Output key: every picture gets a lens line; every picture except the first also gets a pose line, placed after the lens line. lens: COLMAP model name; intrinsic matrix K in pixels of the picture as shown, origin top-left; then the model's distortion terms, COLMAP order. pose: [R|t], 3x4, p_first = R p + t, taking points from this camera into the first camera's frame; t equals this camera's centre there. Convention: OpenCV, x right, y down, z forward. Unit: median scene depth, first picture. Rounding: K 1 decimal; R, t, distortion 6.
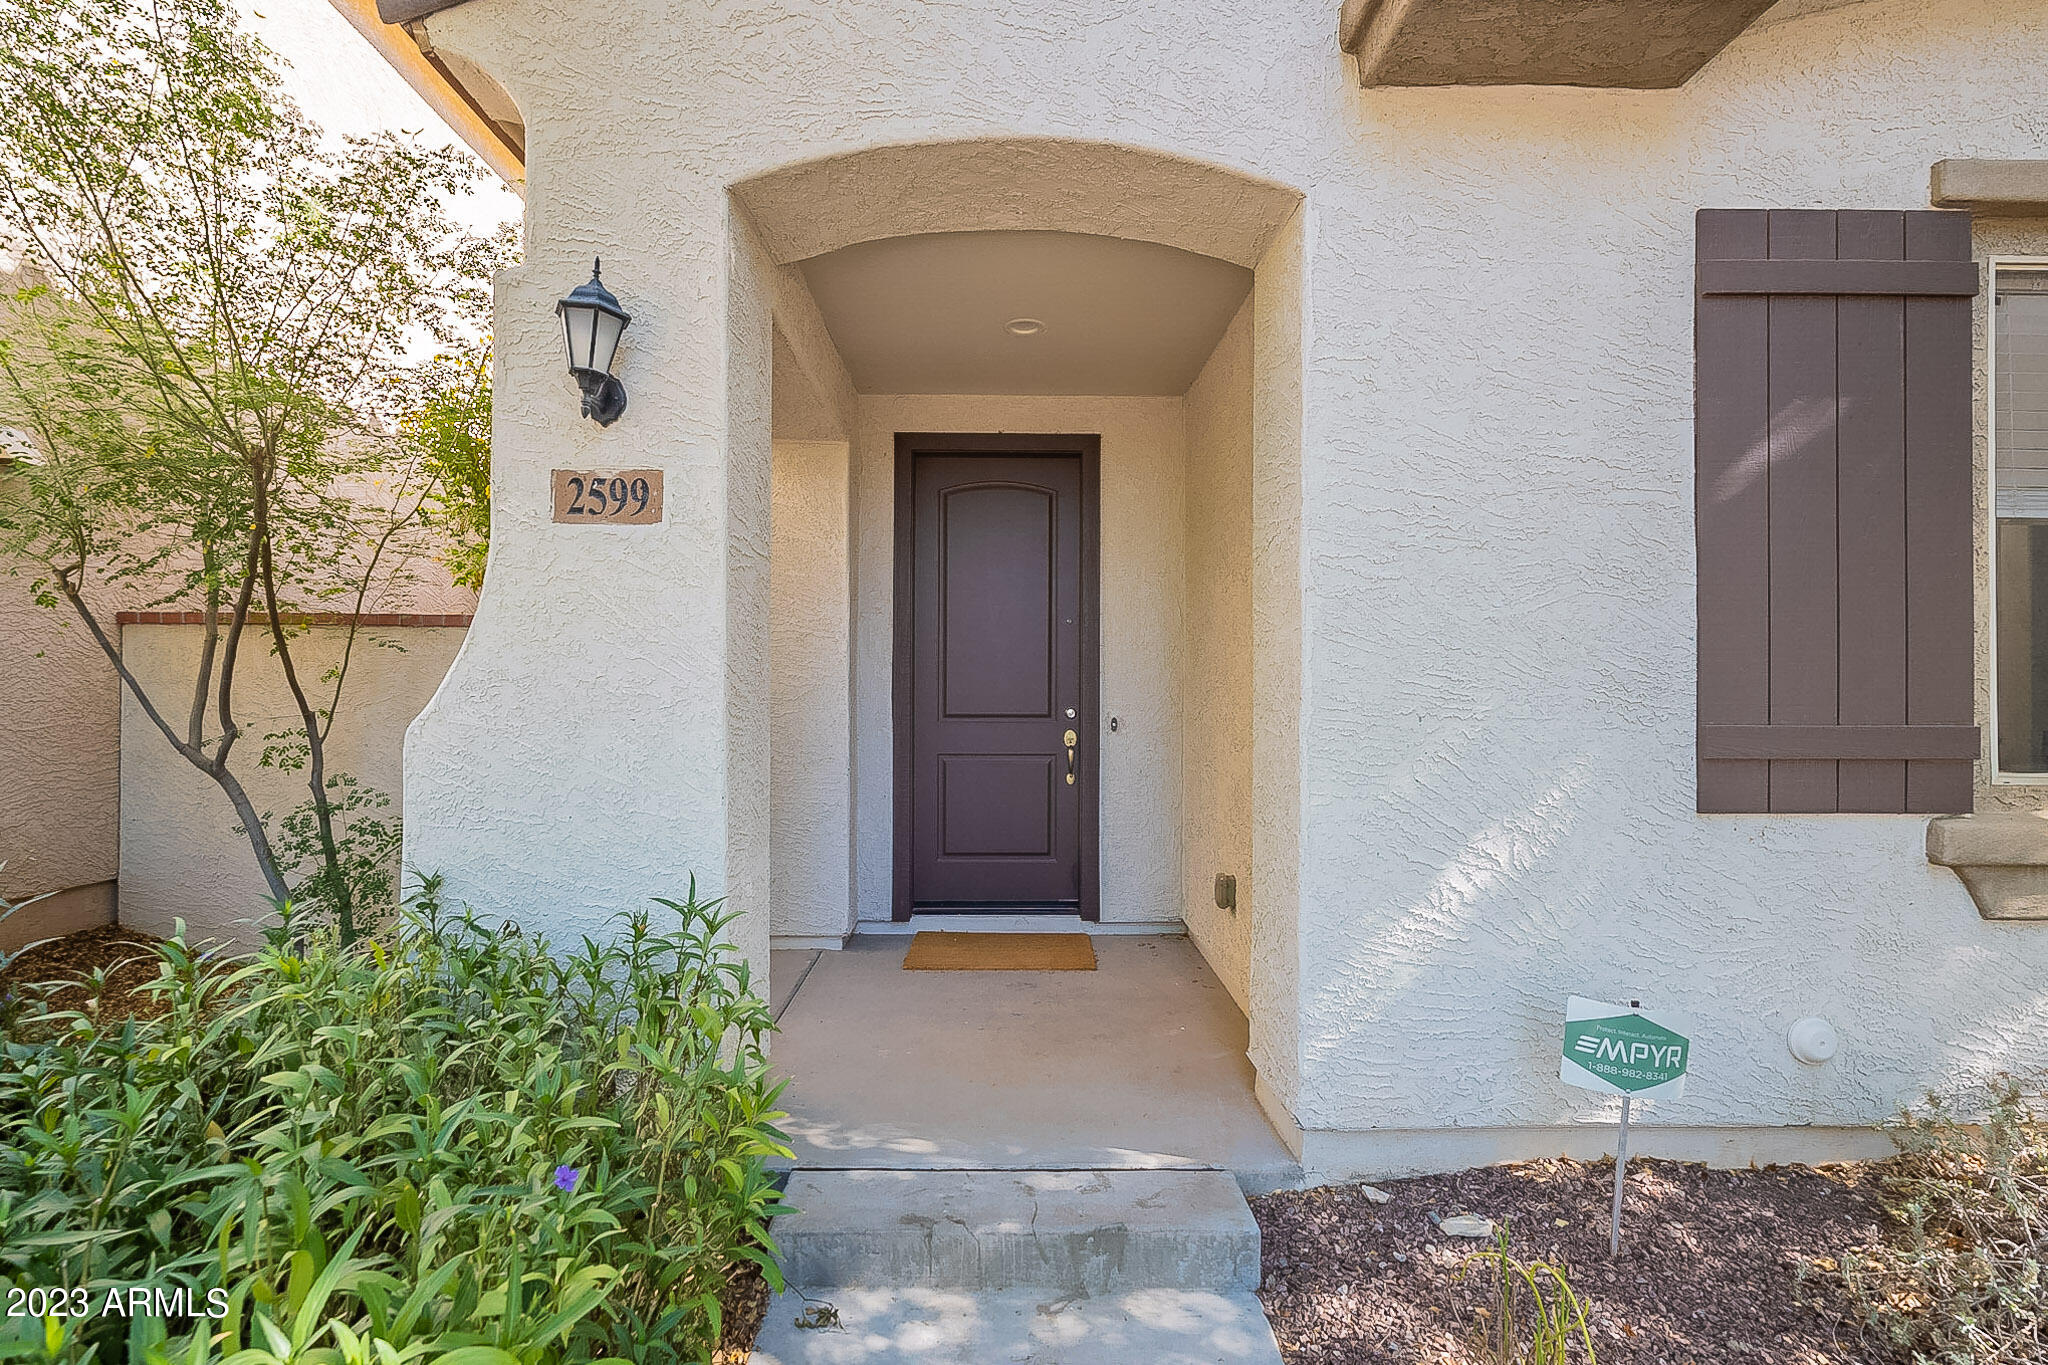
lens RADIAL K [[951.3, 0, 1039.4], [0, 951.3, 688.5], [0, 0, 1]] dist [-0.003361, 0.001311]
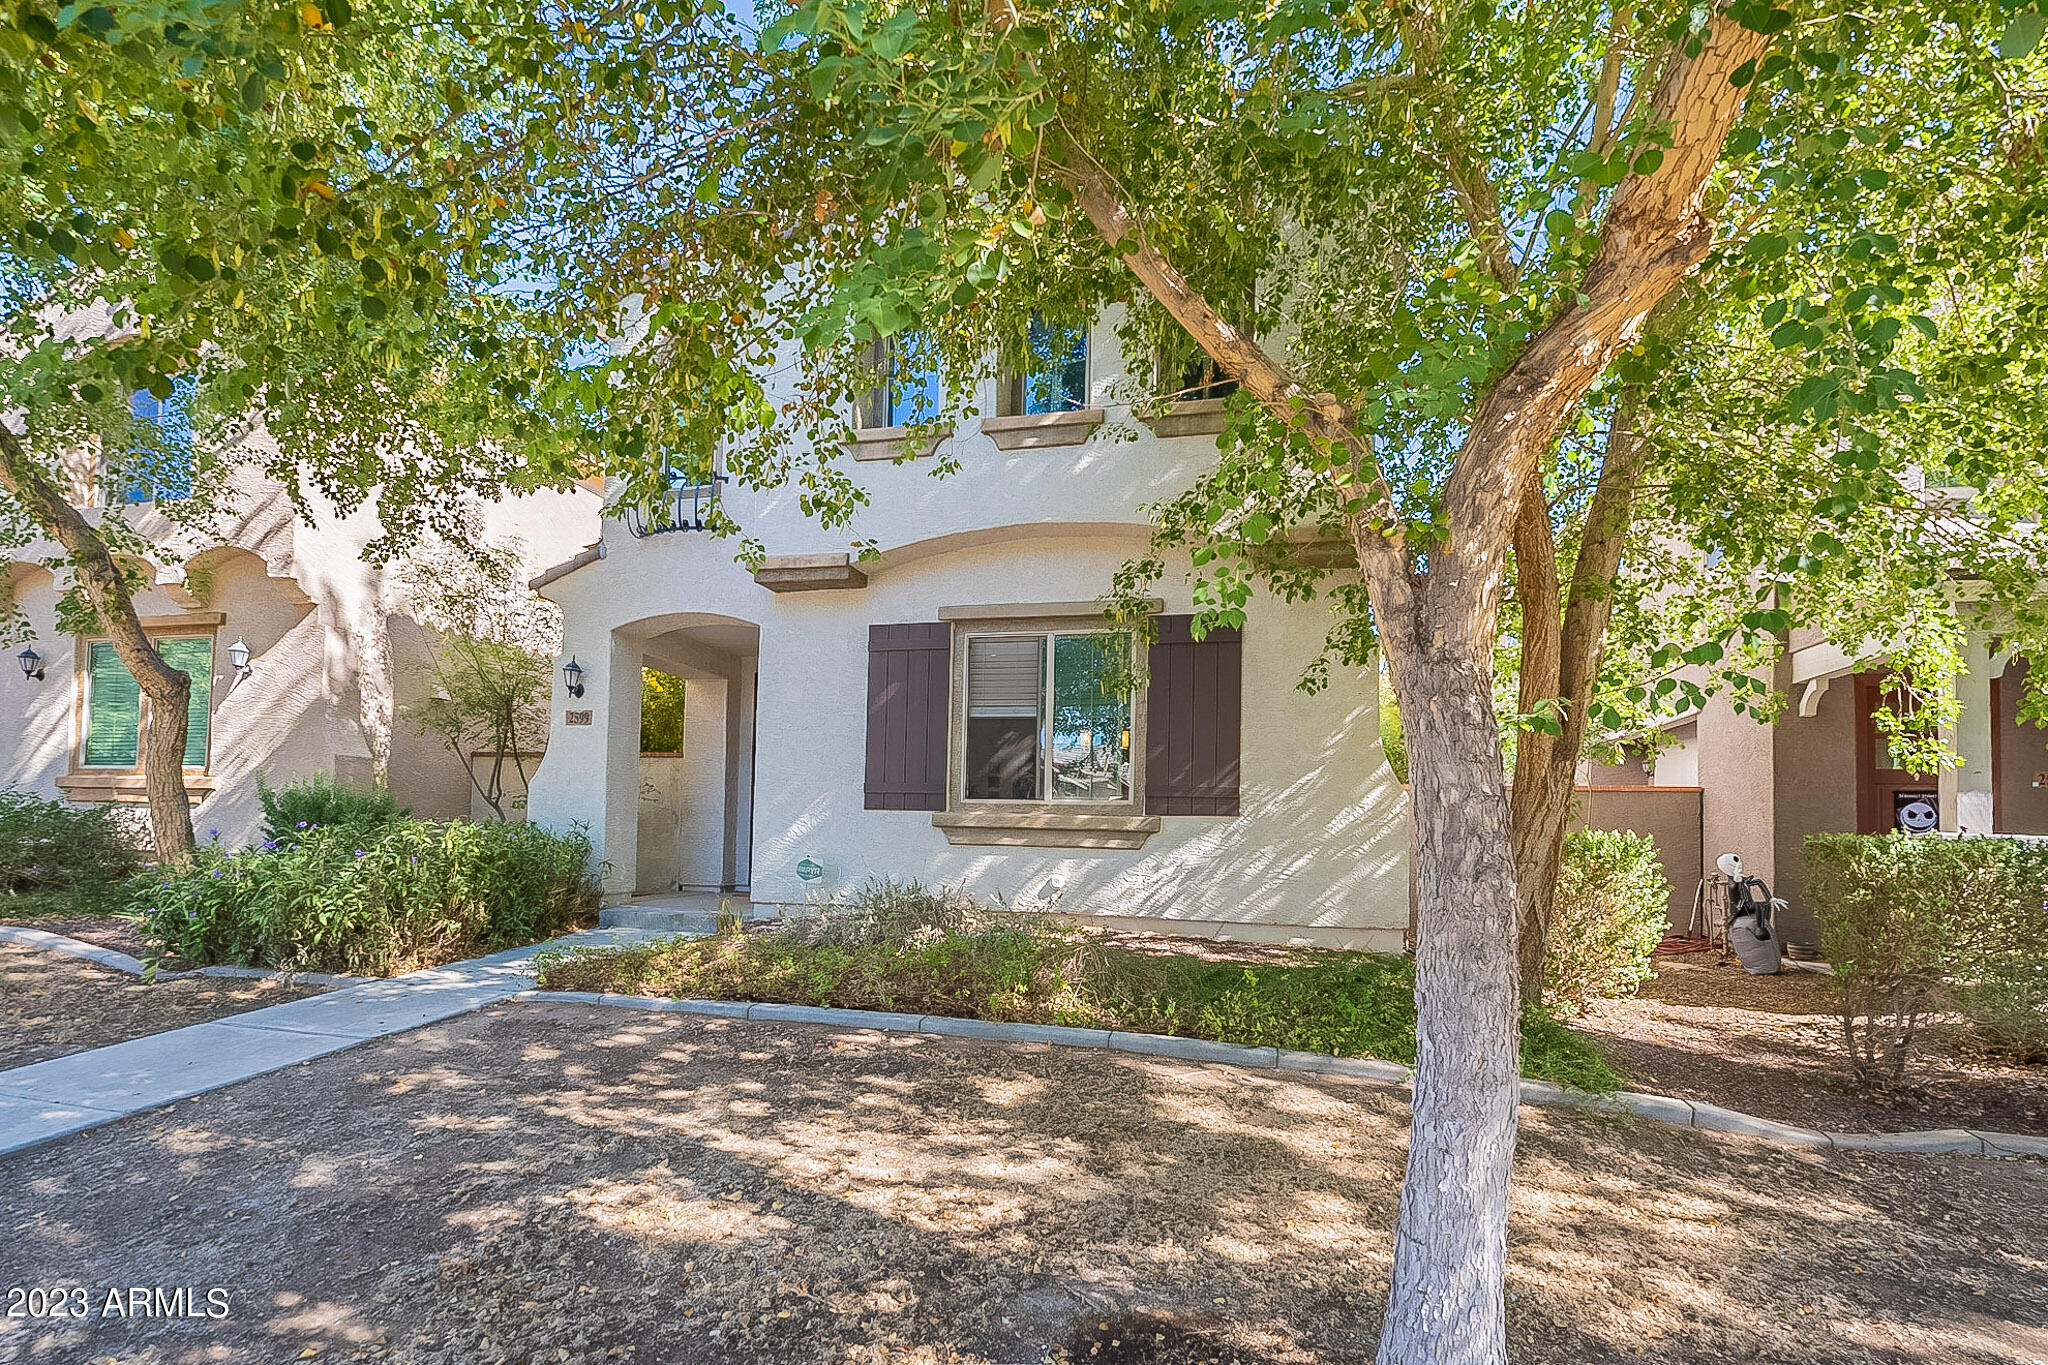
lens RADIAL K [[951.3, 0, 1041.2], [0, 951.3, 802.6], [0, 0, 1]] dist [-0.003361, 0.001311]
pose [[0.971830, 0.008213, -0.235540, 1.928824], [-0.016597, 0.999296, -0.033636, 0.195490], [0.235098, 0.036598, 0.971282, -1.911843]]
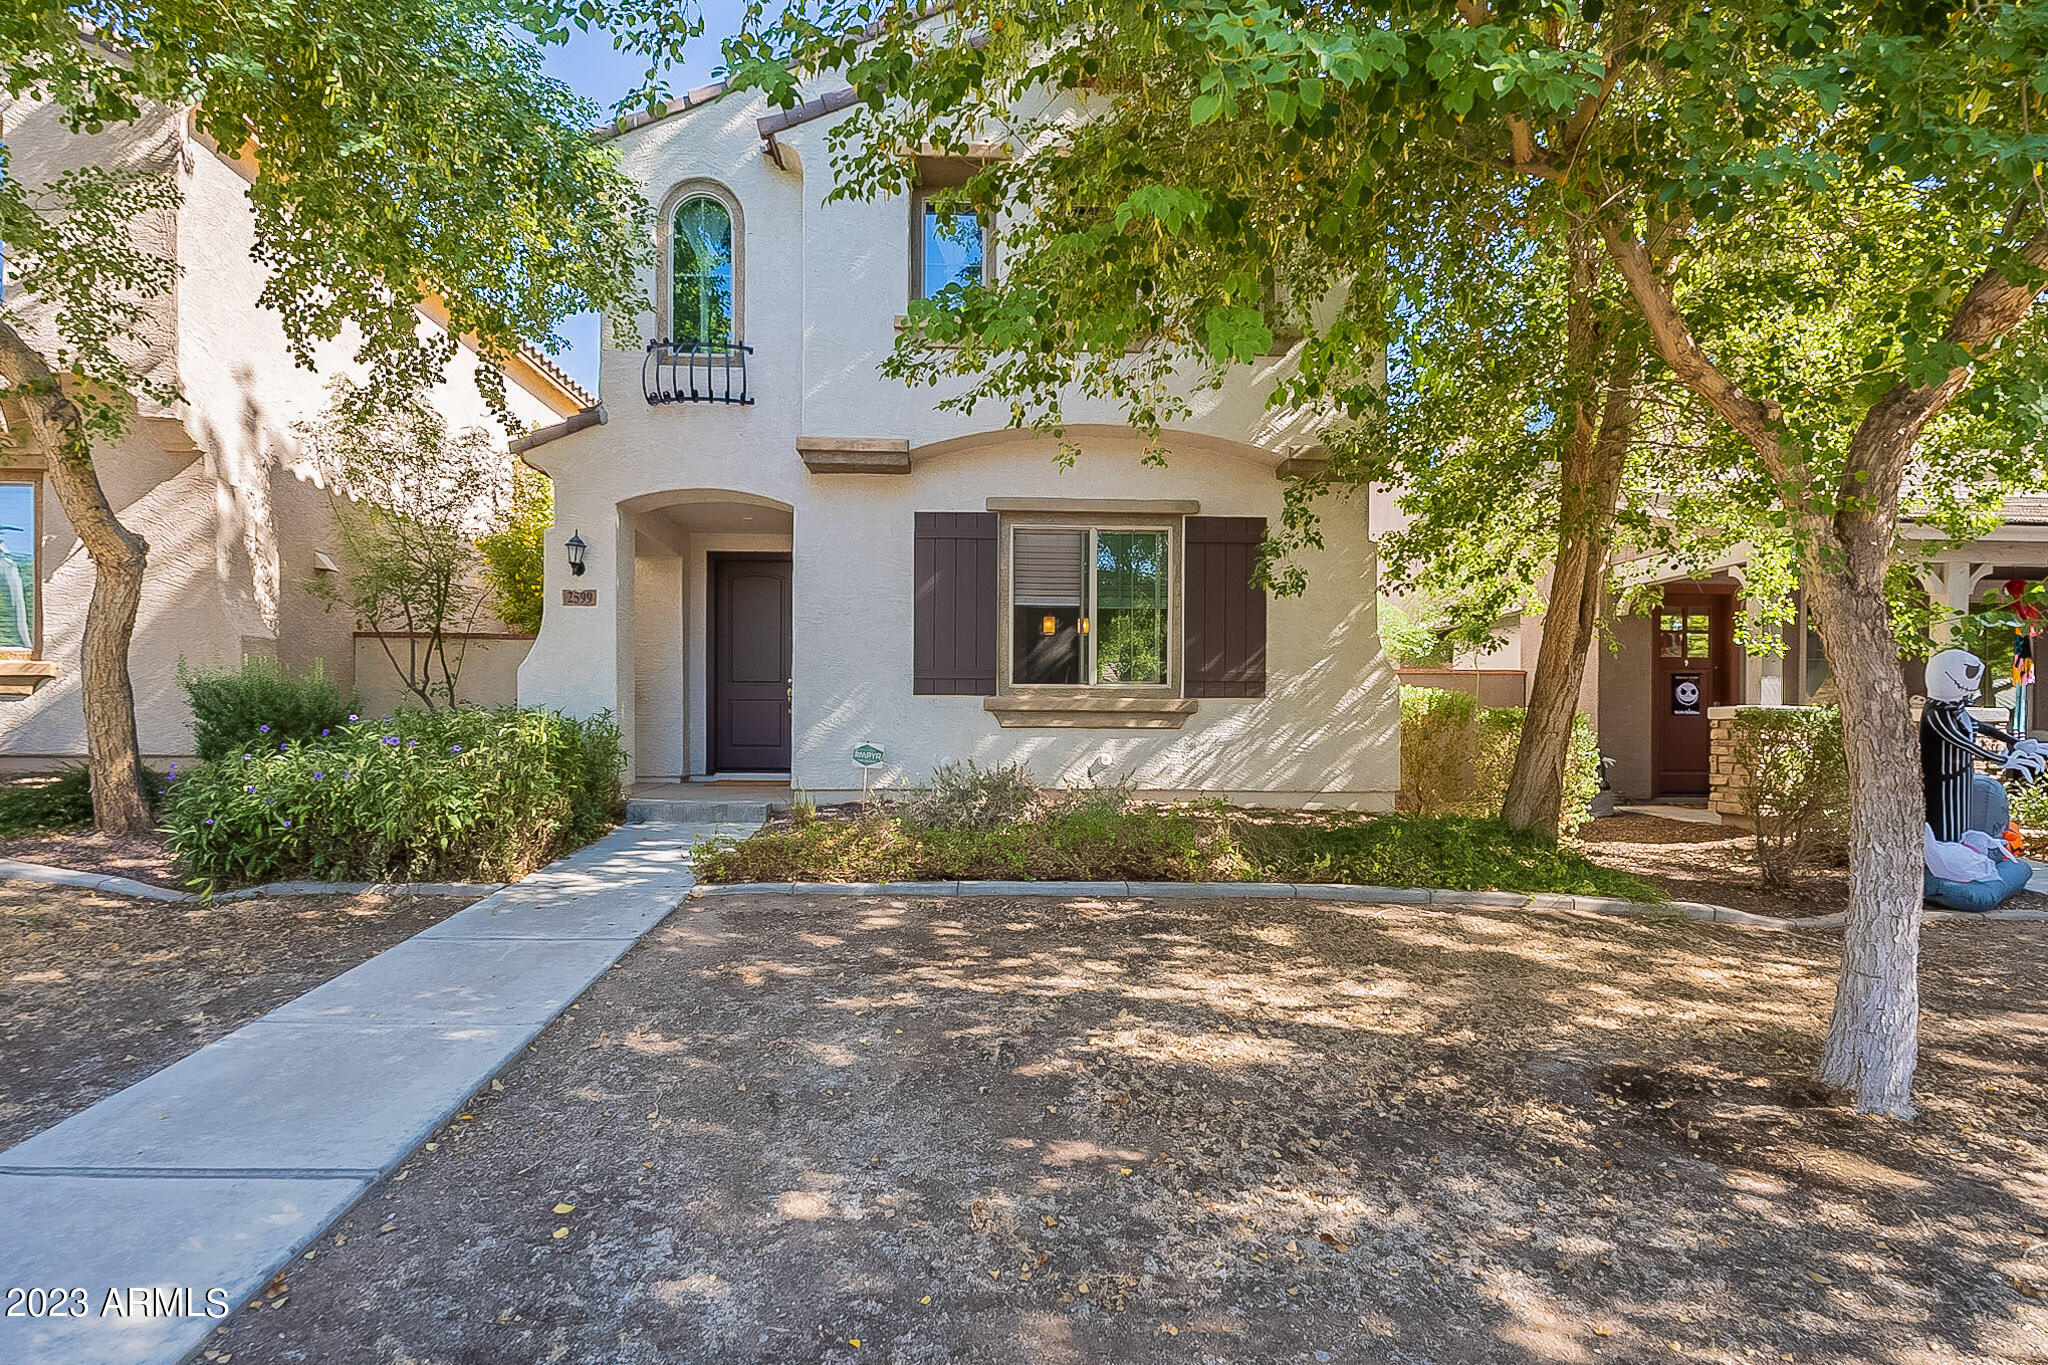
lens RADIAL K [[951.3, 0, 1035.6], [0, 951.3, 734.1], [0, 0, 1]] dist [-0.003361, 0.001311]
pose [[0.998816, 0.000314, 0.048641, 0.899803], [-0.001215, 0.999828, 0.018498, 0.195468], [-0.048627, -0.018535, 0.998645, -2.213839]]
